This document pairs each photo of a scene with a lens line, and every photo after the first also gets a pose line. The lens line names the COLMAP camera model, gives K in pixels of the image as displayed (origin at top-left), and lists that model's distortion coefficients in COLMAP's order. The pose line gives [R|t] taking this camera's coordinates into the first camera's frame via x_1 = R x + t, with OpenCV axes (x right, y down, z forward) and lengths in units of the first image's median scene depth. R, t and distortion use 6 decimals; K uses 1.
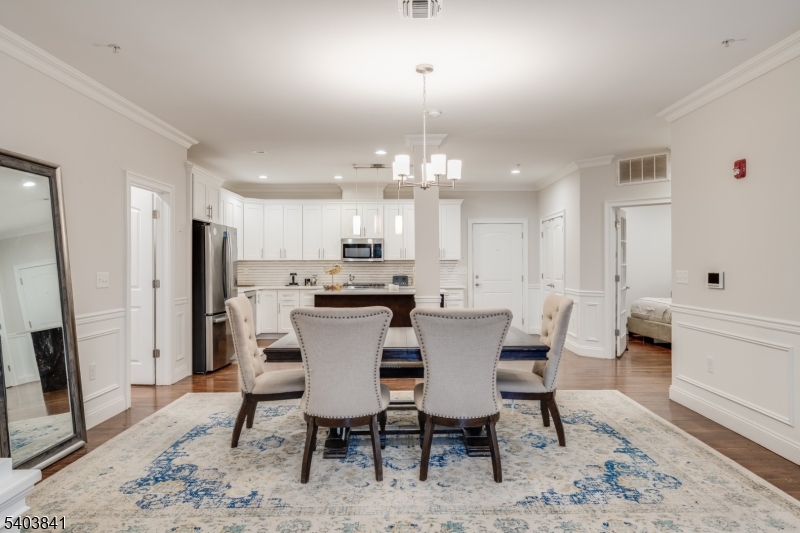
lens RADIAL K [[568.8, 0, 407.9], [0, 568.8, 267.1], [0, 0, 1]] dist [0.000011, 0.002112]
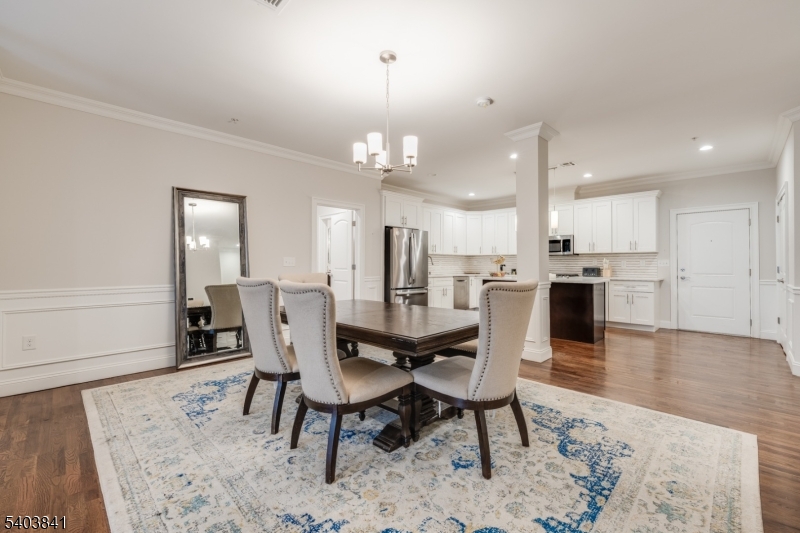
lens RADIAL K [[355.3, 0, 398.5], [0, 355.3, 263.6], [0, 0, 1]] dist [-0.001719, -0.000673]
pose [[0.688749, 0.002473, -0.724996, 0.237116], [-0.010006, 0.999931, -0.006095, 0.015959], [0.724931, 0.011452, 0.688726, 0.262371]]
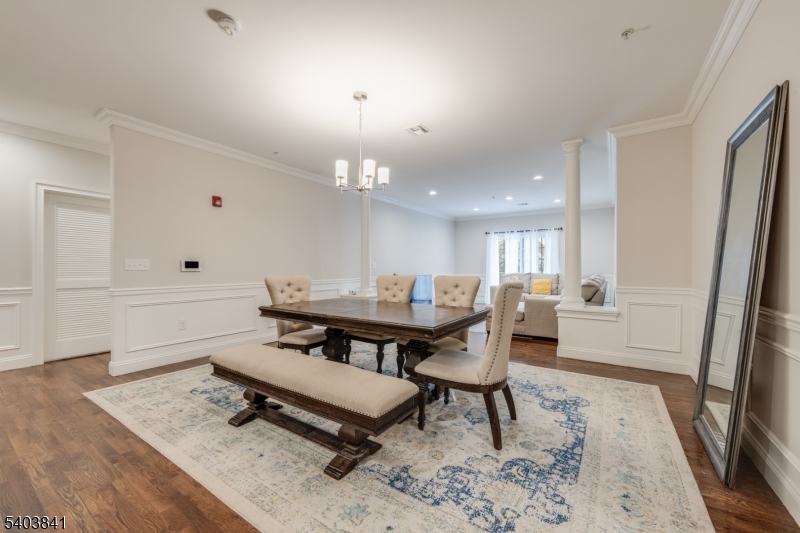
lens RADIAL K [[307.2, 0, 407.7], [0, 307.2, 265.6], [0, 0, 1]] dist [-0.001510, -0.000028]
pose [[-0.840701, 0.007451, 0.541448, -0.200685], [0.010629, 0.999940, 0.002743, 0.012558], [-0.541395, 0.008061, -0.840730, 0.703480]]
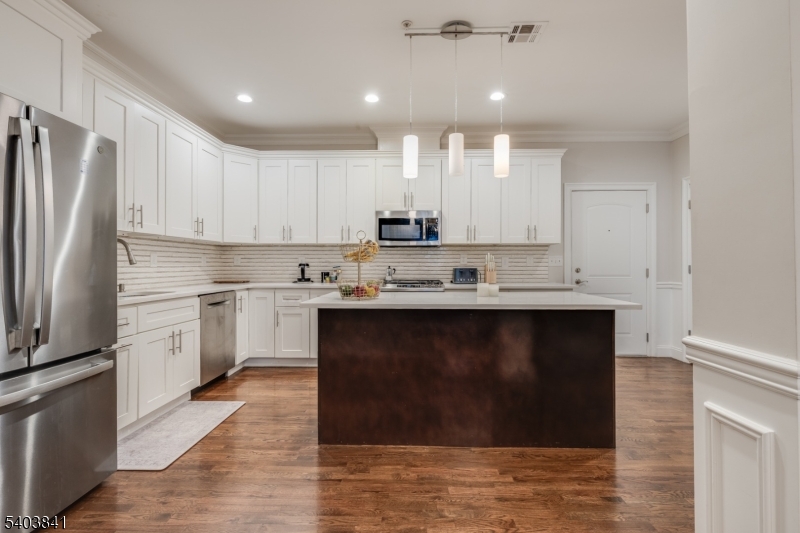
lens RADIAL K [[355.3, 0, 398.3], [0, 355.3, 263.3], [0, 0, 1]] dist [-0.001719, -0.000673]
pose [[0.999094, 0.003156, -0.042443, -0.075472], [-0.003467, 0.999968, -0.007251, 0.013324], [0.042419, 0.007392, 0.999073, 0.607228]]
